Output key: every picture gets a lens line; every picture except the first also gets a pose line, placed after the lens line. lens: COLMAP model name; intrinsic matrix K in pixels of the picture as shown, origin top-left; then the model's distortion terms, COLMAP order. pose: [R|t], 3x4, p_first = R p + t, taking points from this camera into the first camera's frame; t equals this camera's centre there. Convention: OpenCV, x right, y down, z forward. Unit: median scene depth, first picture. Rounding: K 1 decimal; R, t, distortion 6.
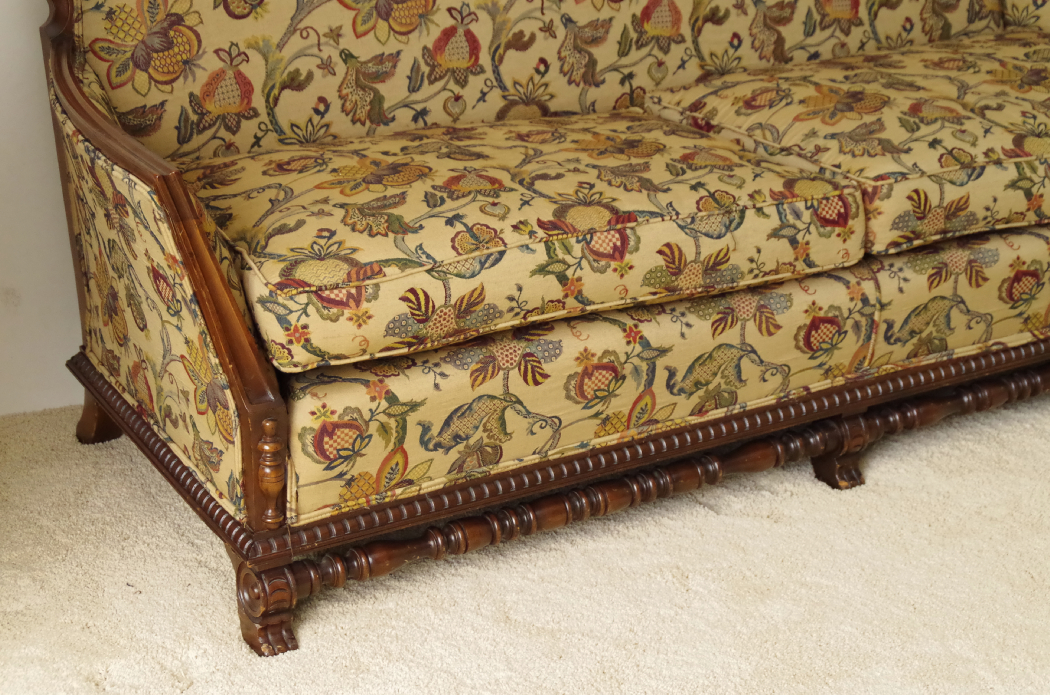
lens RADIAL K [[2233.2, 0, 540.1], [0, 2233.2, 404.2], [0, 0, 1]] dist [0.021258, 0.000000]
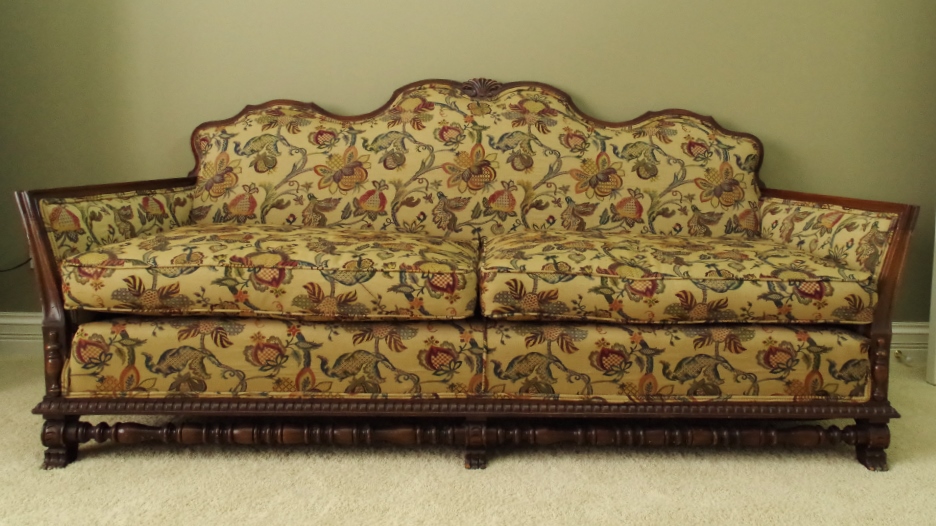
lens RADIAL K [[807.4, 0, 511.9], [0, 807.4, 213.9], [0, 0, 1]] dist [0.004694, 0.014036]
pose [[0.855161, 0.047362, -0.516194, 0.485186], [-0.203872, 0.946295, -0.250923, 0.004697], [0.476588, 0.319817, 0.818890, 0.542368]]
